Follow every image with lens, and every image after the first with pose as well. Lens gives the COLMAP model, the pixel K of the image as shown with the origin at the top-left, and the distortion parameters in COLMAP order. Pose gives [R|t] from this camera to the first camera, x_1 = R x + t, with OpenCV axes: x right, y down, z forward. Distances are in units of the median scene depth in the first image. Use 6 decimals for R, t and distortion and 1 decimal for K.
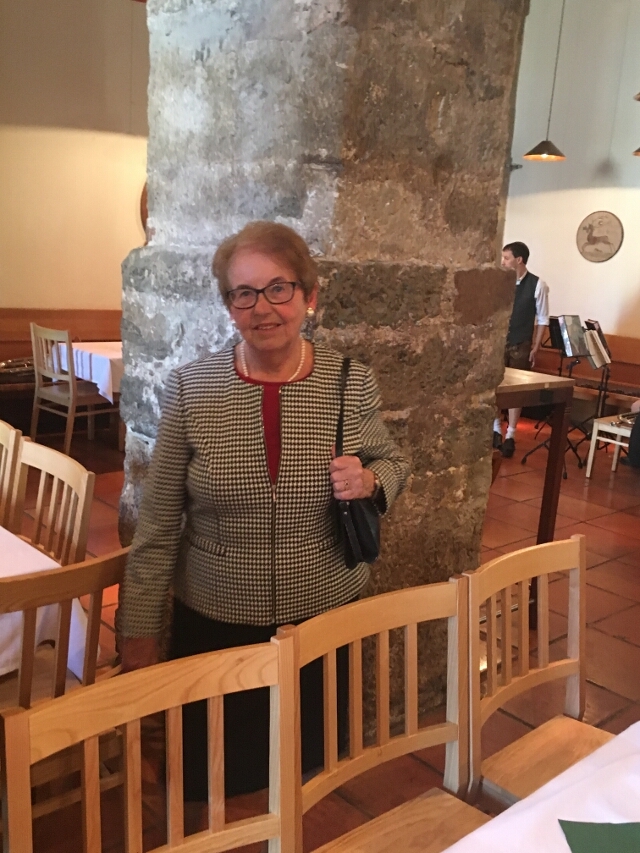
lens RADIAL K [[856.4, 0, 320.0], [0, 856.4, 426.5], [0, 0, 1]] dist [0.090291, -0.132153]
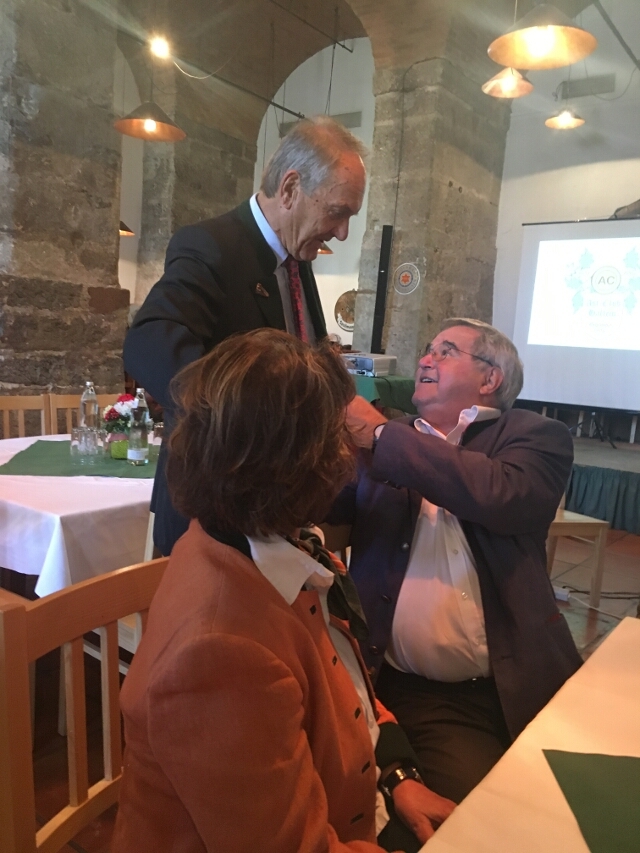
lens RADIAL K [[732.2, 0, 320.0], [0, 732.2, 426.5], [0, 0, 1]] dist [0.090972, -0.117600]
pose [[0.985258, -0.018811, 0.170040, 0.425682], [0.033212, 0.996058, -0.082250, 0.344666], [-0.167823, 0.086685, 0.981999, -0.883313]]
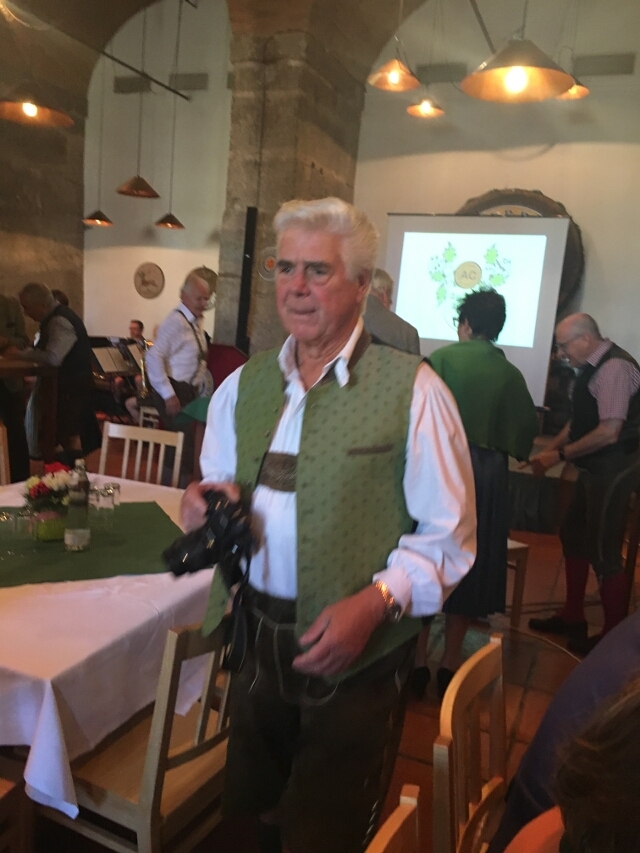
lens RADIAL K [[732.2, 0, 320.0], [0, 732.2, 426.5], [0, 0, 1]] dist [0.090972, -0.117600]
pose [[0.911381, -0.057499, 0.407527, 0.242723], [0.067052, 0.997707, -0.009185, 0.168372], [-0.406065, 0.035697, 0.913147, -0.715043]]
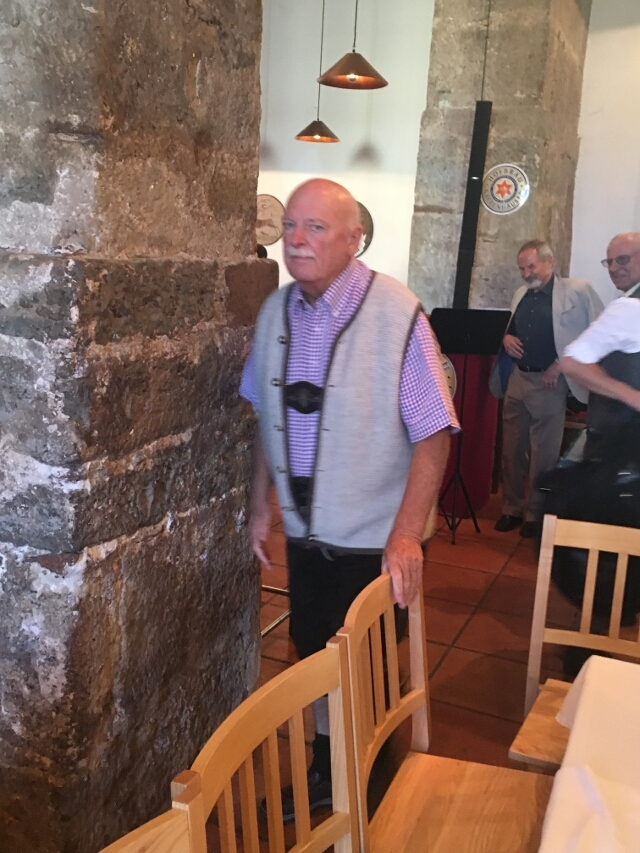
lens RADIAL K [[856.4, 0, 320.0], [0, 856.4, 426.5], [0, 0, 1]] dist [0.090291, -0.132153]
pose [[0.914709, -0.101217, 0.391231, -0.117025], [0.092743, 0.994864, 0.040549, -0.048946], [-0.393326, -0.000806, 0.919399, 0.177147]]
